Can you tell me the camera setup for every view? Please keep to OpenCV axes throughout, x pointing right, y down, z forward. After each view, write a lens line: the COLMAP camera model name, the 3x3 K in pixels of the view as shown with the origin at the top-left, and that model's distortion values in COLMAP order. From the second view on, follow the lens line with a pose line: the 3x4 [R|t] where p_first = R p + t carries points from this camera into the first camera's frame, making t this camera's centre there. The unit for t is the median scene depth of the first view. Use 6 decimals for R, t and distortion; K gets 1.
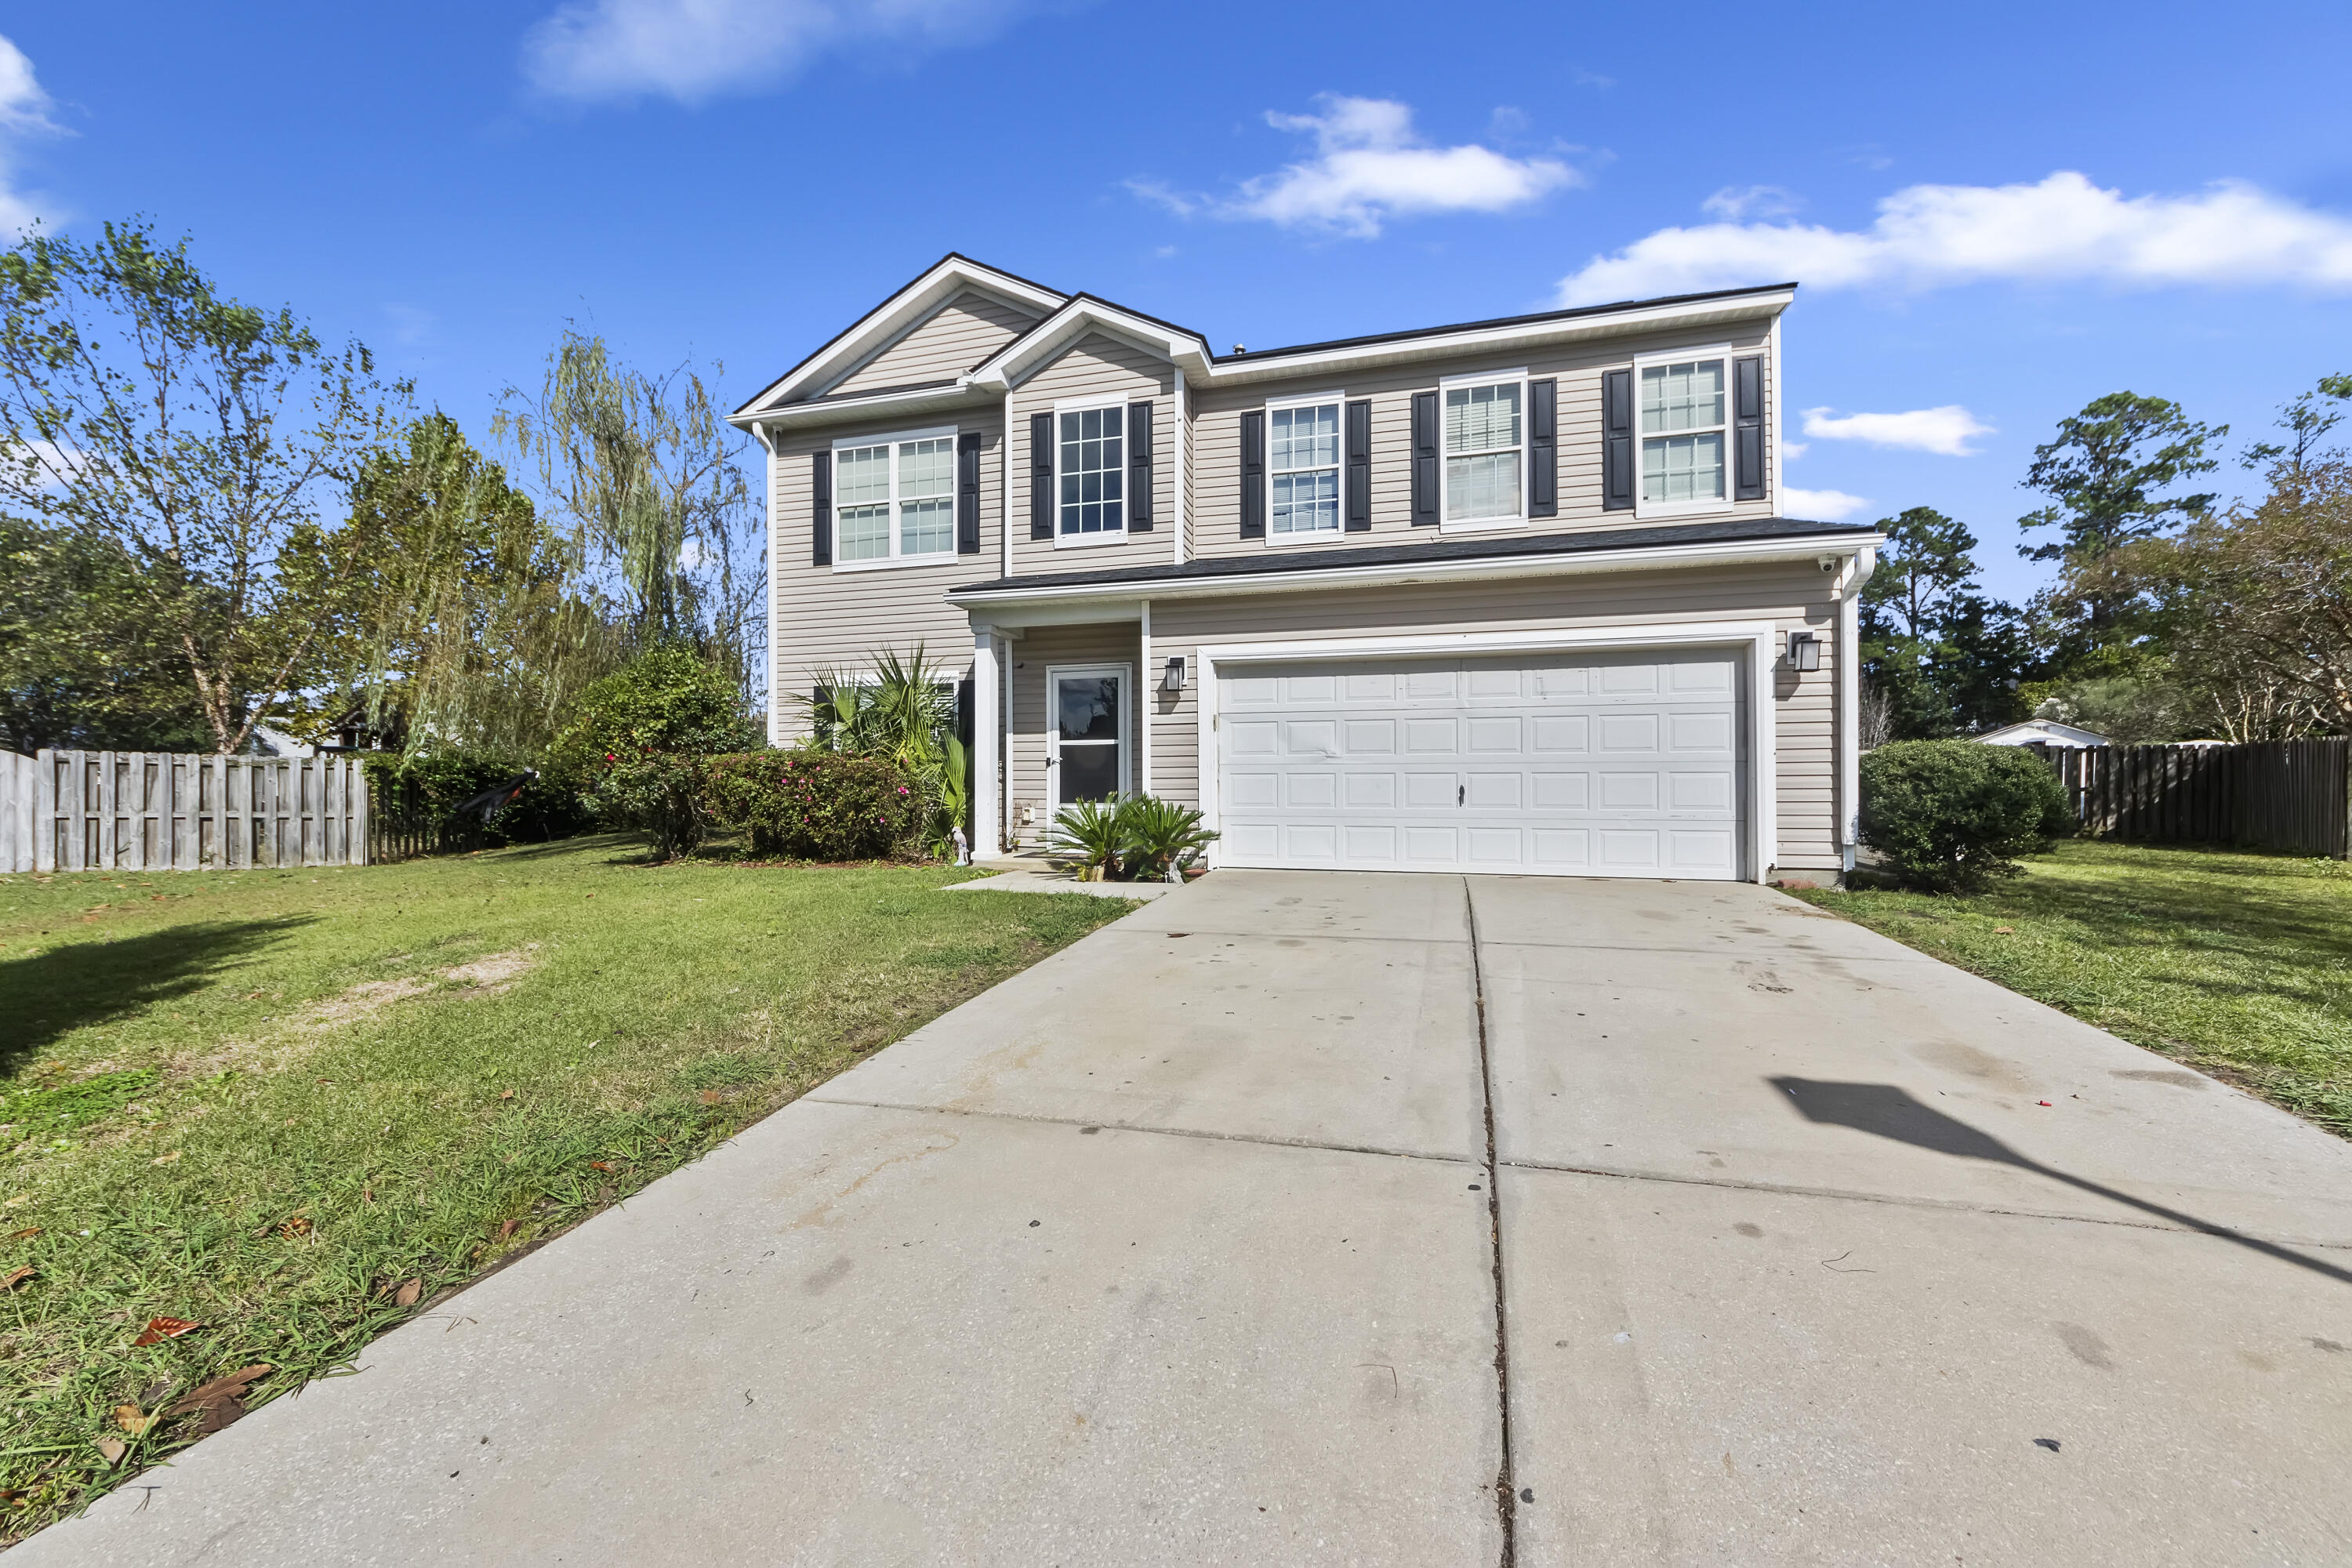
lens RADIAL K [[880.1, 0, 1171.2], [0, 880.1, 783.5], [0, 0, 1]] dist [0.007941, -0.007671]
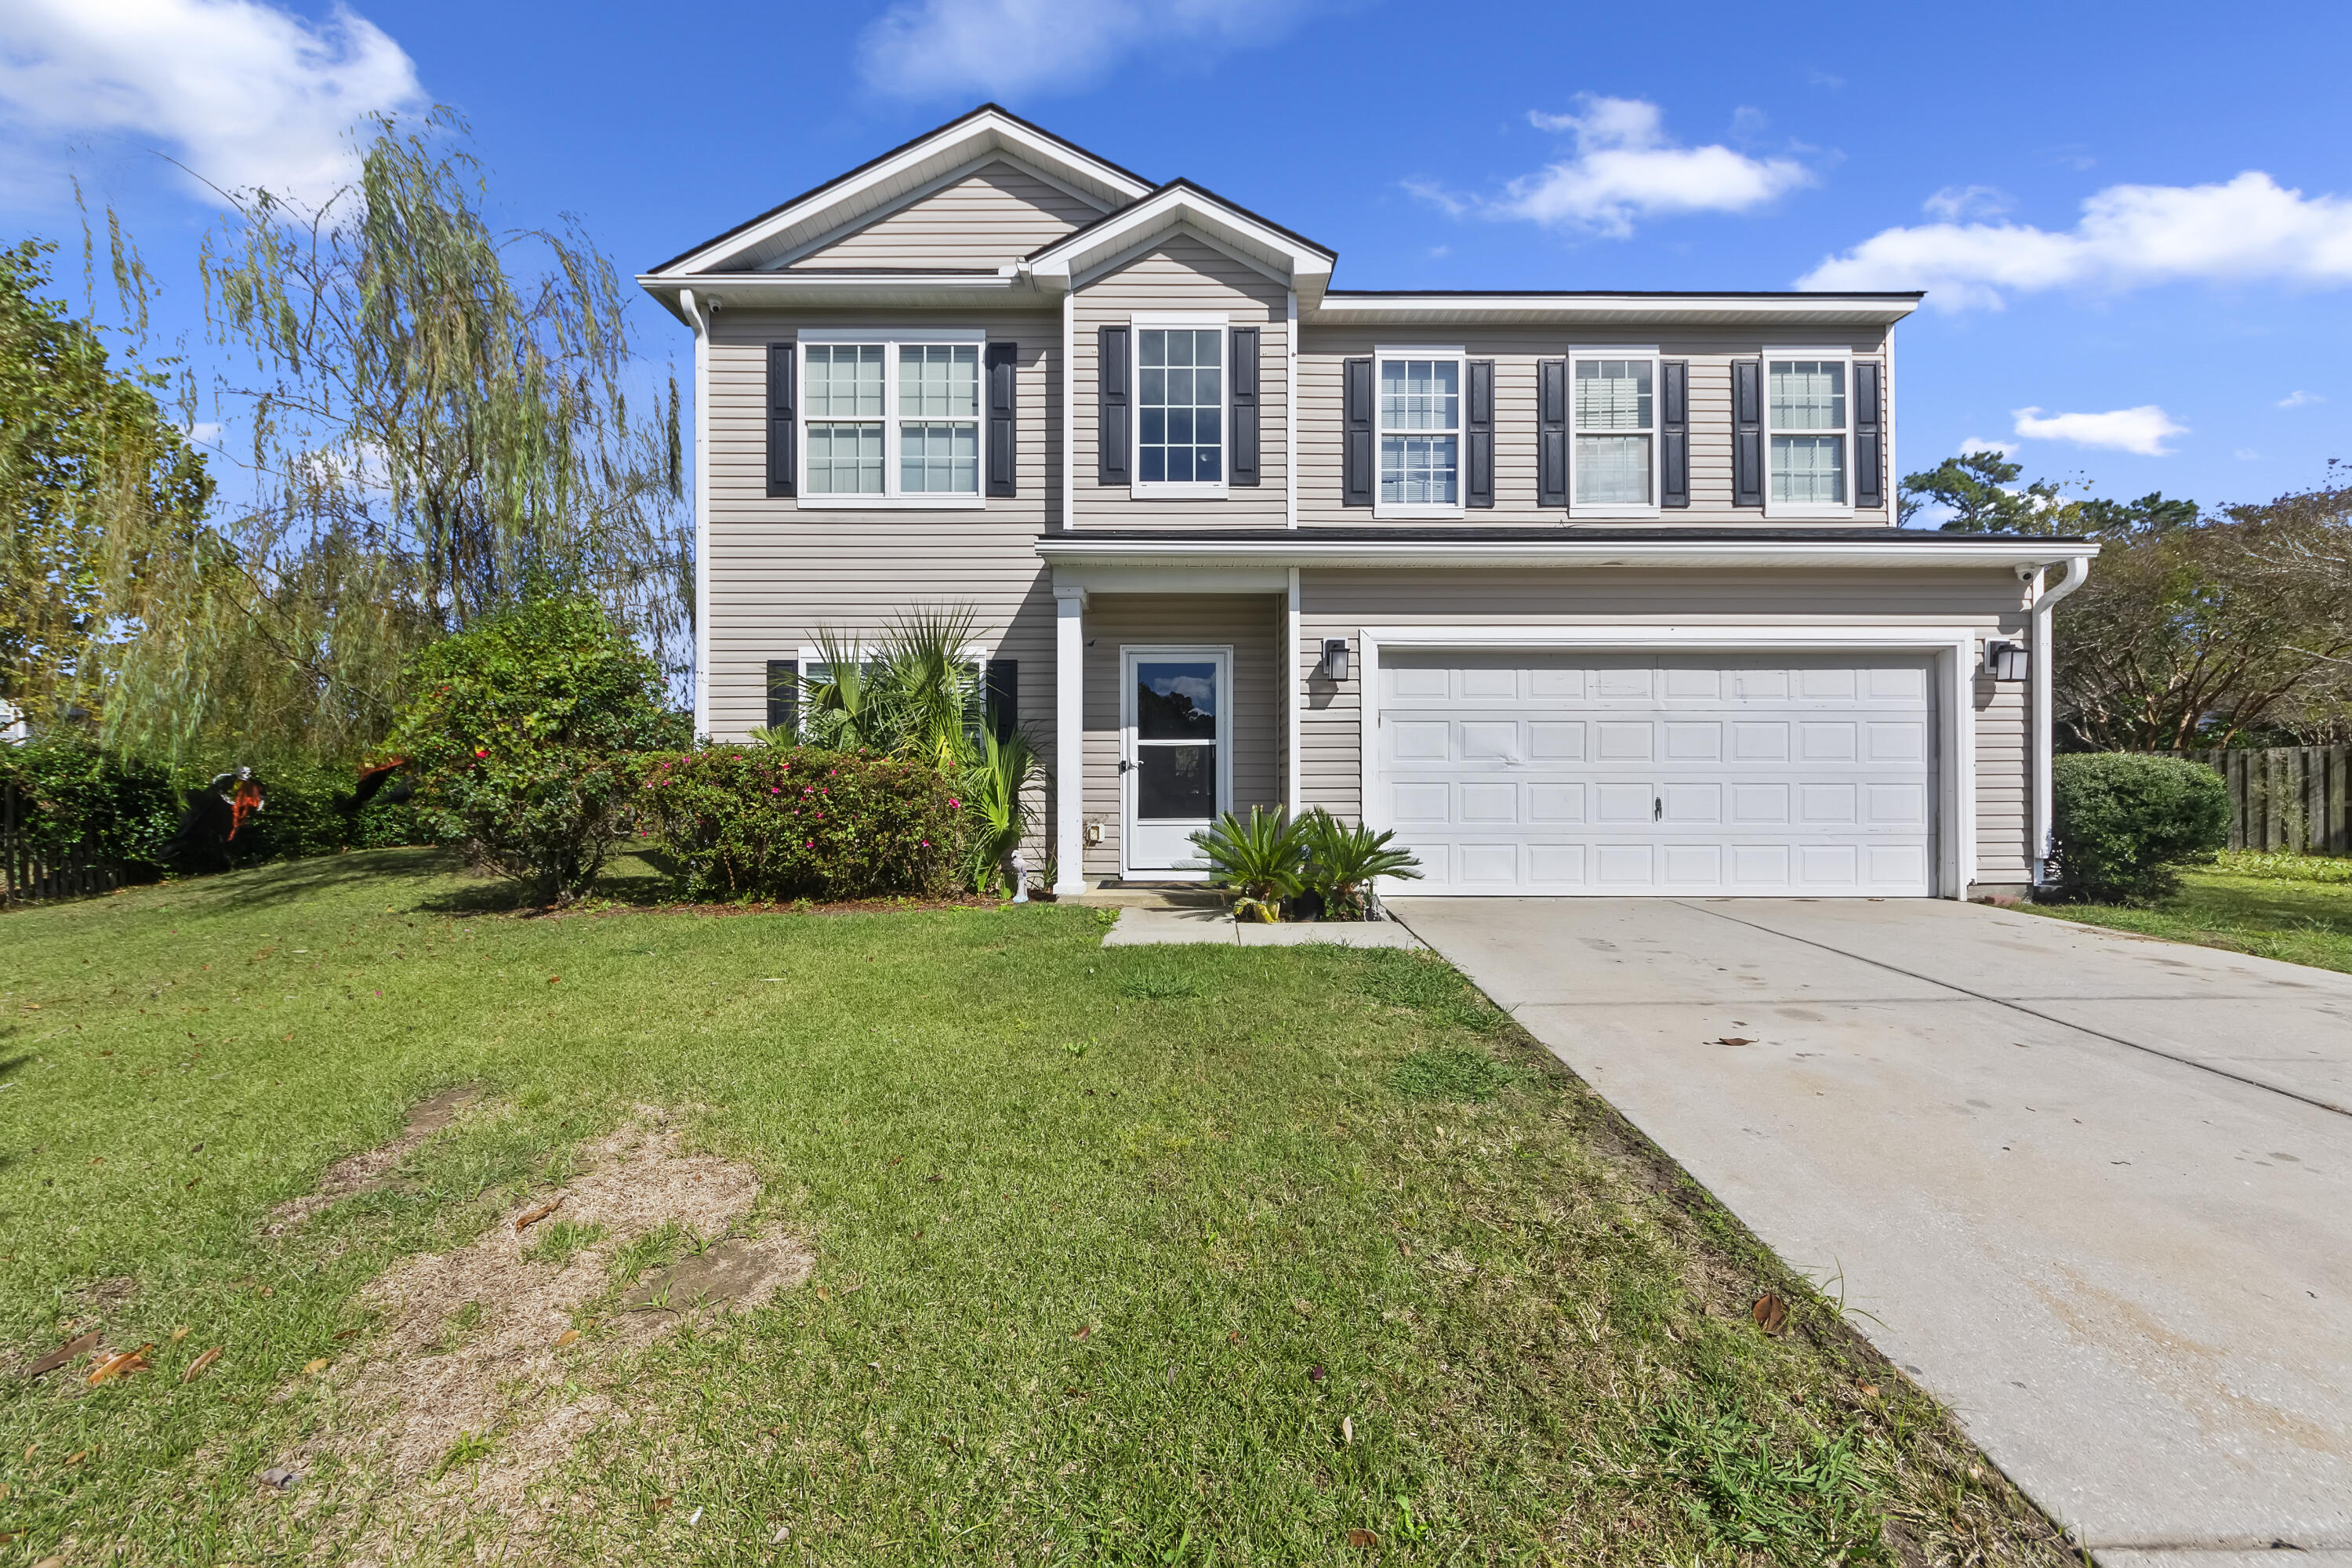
lens RADIAL K [[880.1, 0, 1171.2], [0, 880.1, 783.5], [0, 0, 1]] dist [0.007941, -0.007671]
pose [[0.963188, 0.002922, 0.268811, -0.319375], [-0.002219, 0.999993, -0.002918, -0.006934], [-0.268818, 0.002214, 0.963189, 0.230559]]
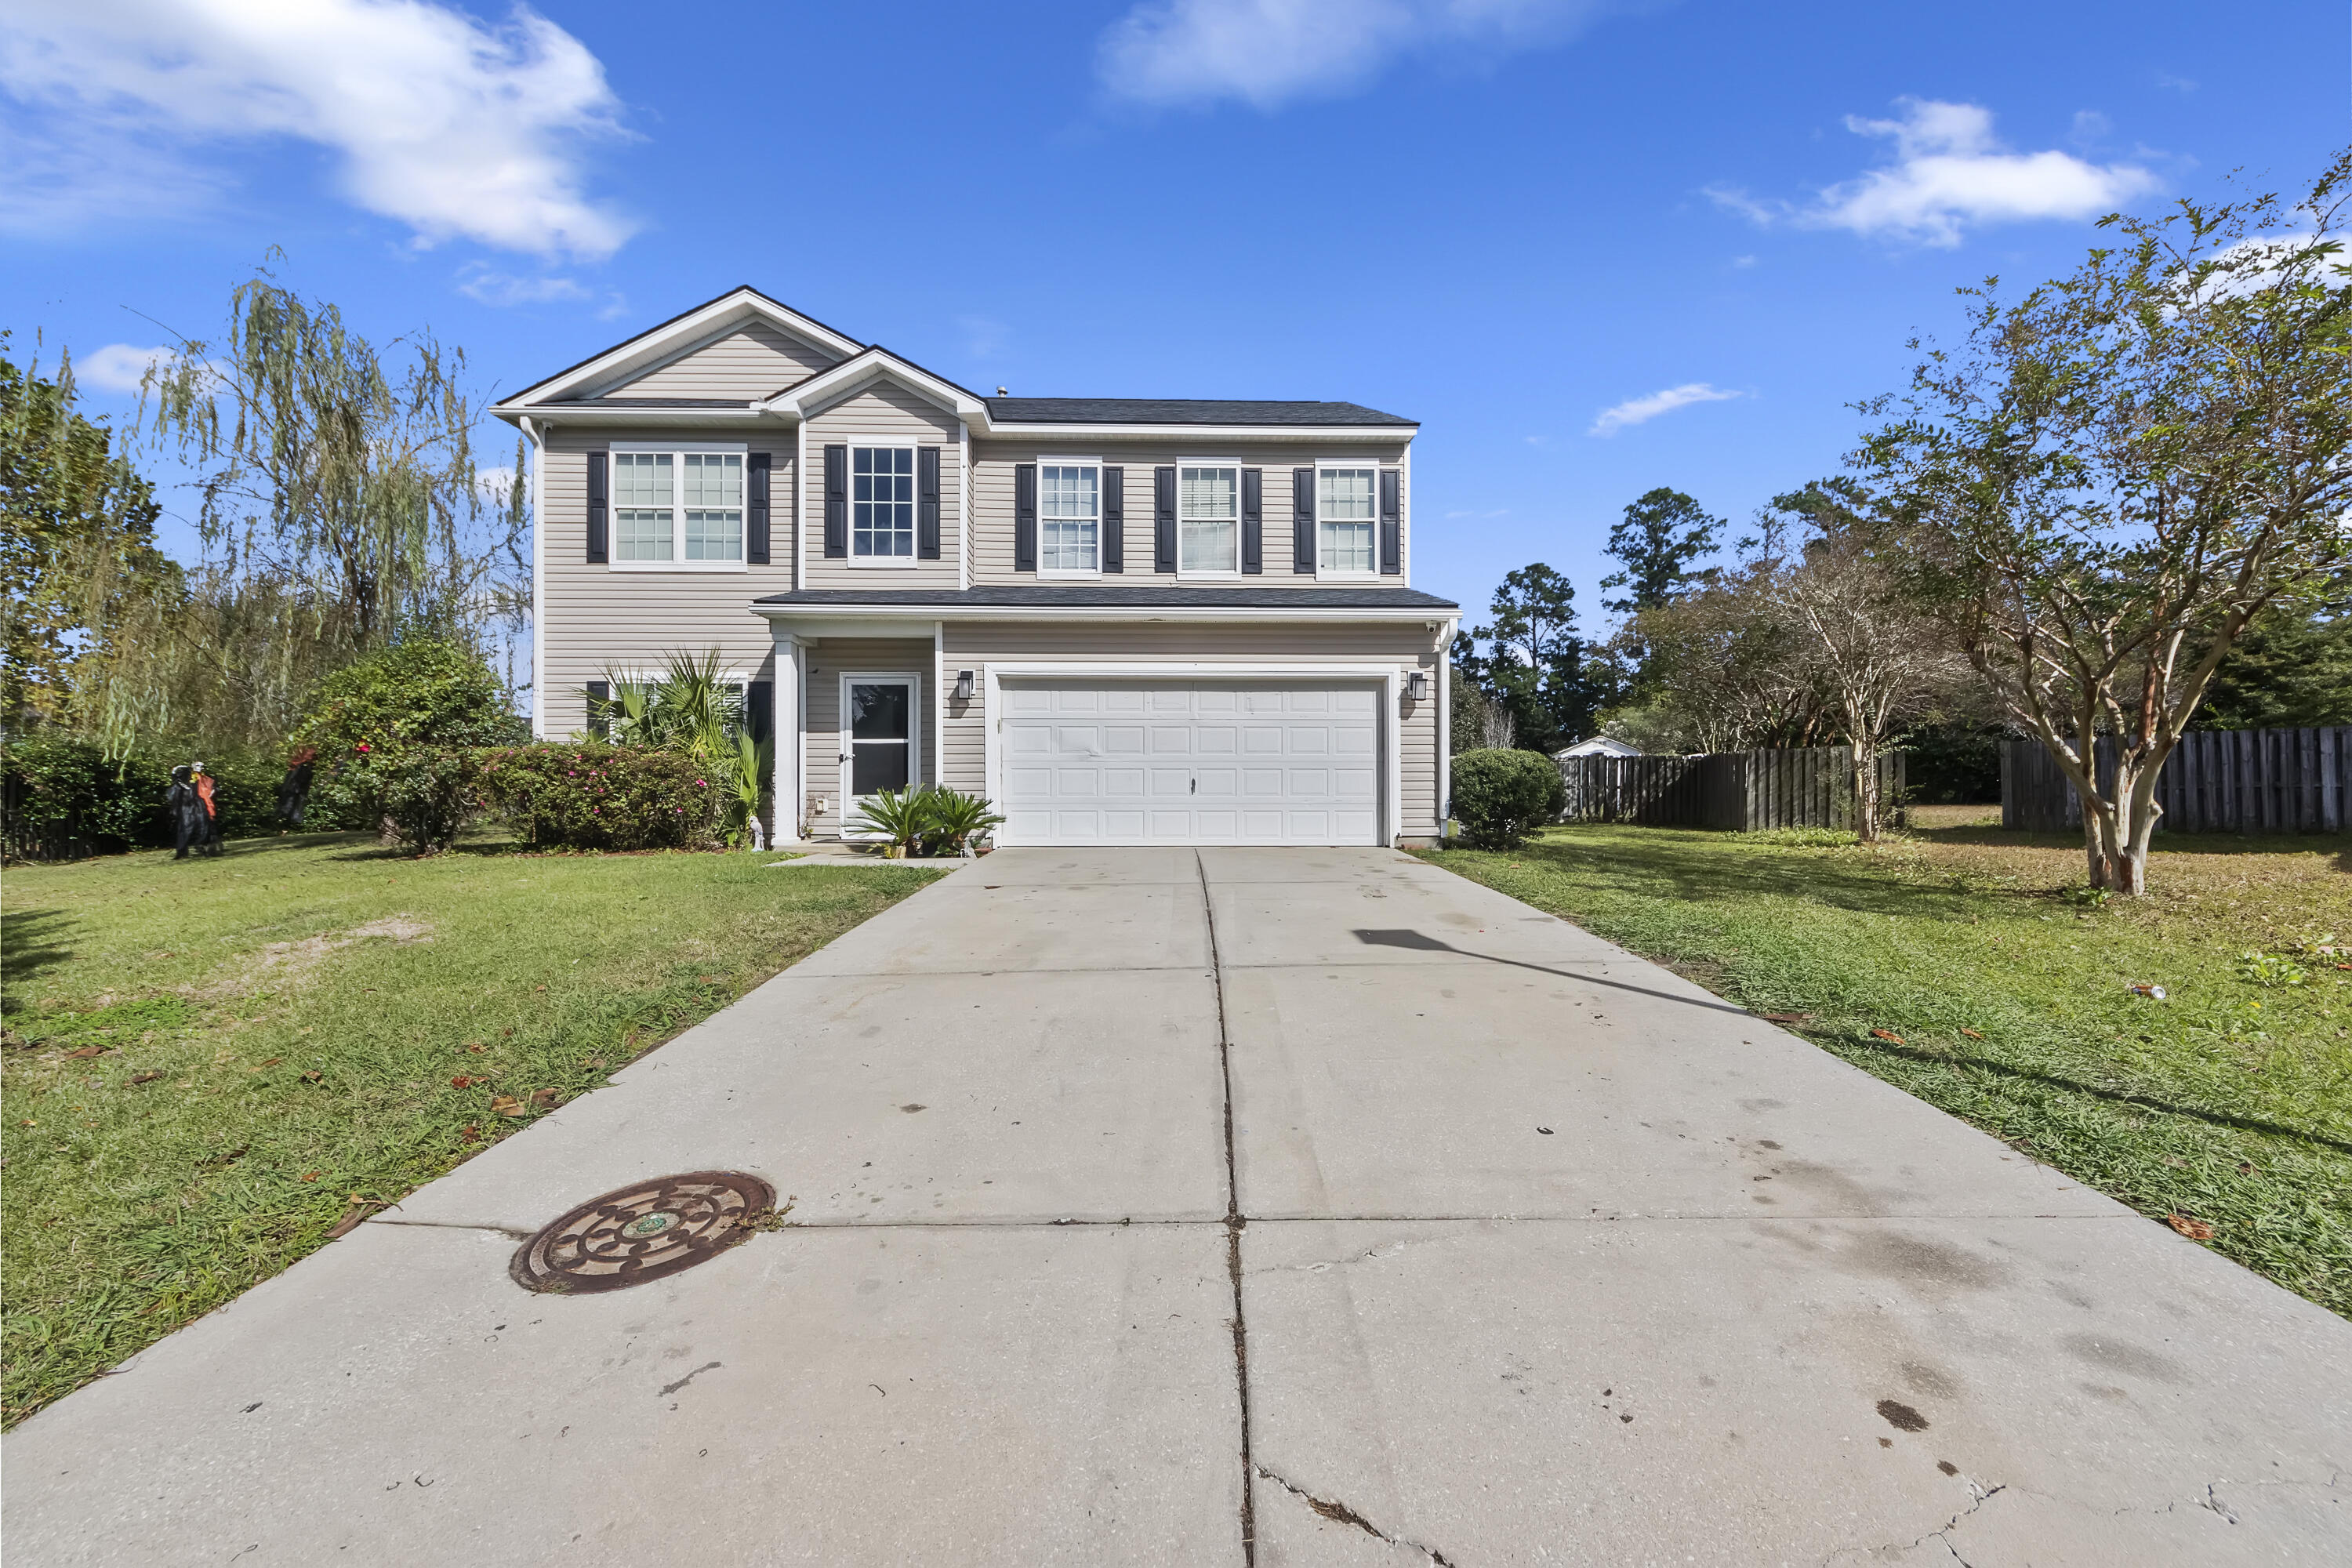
lens RADIAL K [[880.1, 0, 1171.2], [0, 880.1, 783.5], [0, 0, 1]] dist [0.007941, -0.007671]
pose [[0.955048, 0.002245, 0.296444, -0.073065], [-0.001296, 0.999993, -0.003398, 0.011548], [-0.296450, 0.002861, 0.955044, -0.195161]]
